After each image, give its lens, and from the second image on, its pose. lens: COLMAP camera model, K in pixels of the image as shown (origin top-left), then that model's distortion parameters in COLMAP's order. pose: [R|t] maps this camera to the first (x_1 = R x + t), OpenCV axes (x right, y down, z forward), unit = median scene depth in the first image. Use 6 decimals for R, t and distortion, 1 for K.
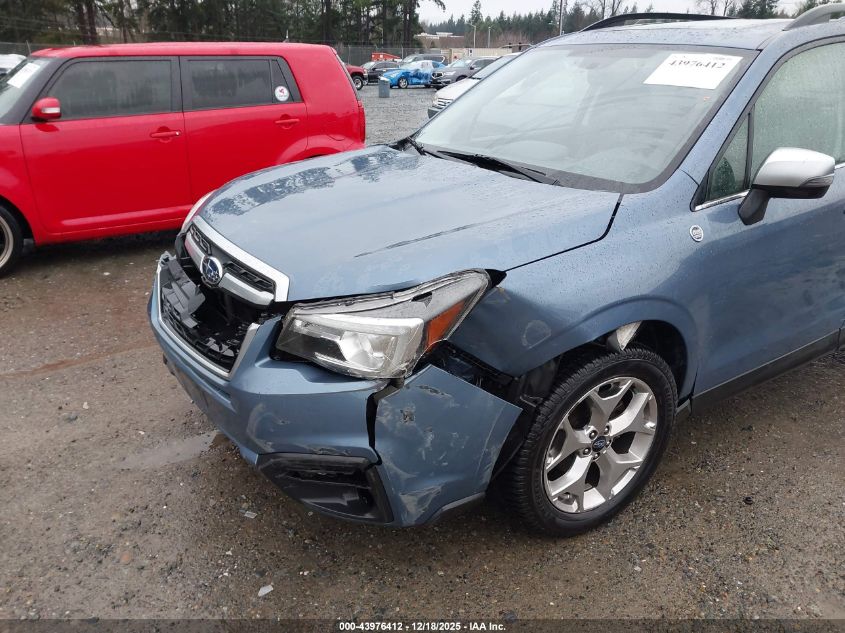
lens RADIAL K [[676.1, 0, 422.5], [0, 676.1, 316.5], [0, 0, 1]] dist [0.052442, -0.085484]
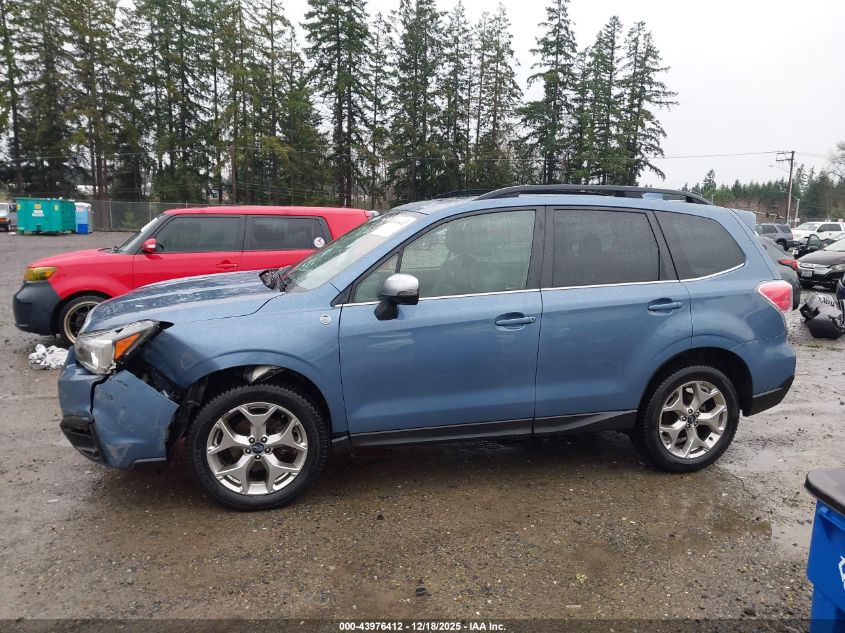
lens RADIAL K [[676.1, 0, 422.5], [0, 676.1, 316.5], [0, 0, 1]] dist [0.052442, -0.085484]
pose [[0.938257, 0.062320, -0.340279, 1.154153], [-0.136403, 0.970594, -0.198347, 0.155611], [0.317912, 0.232515, 0.919167, -0.393309]]
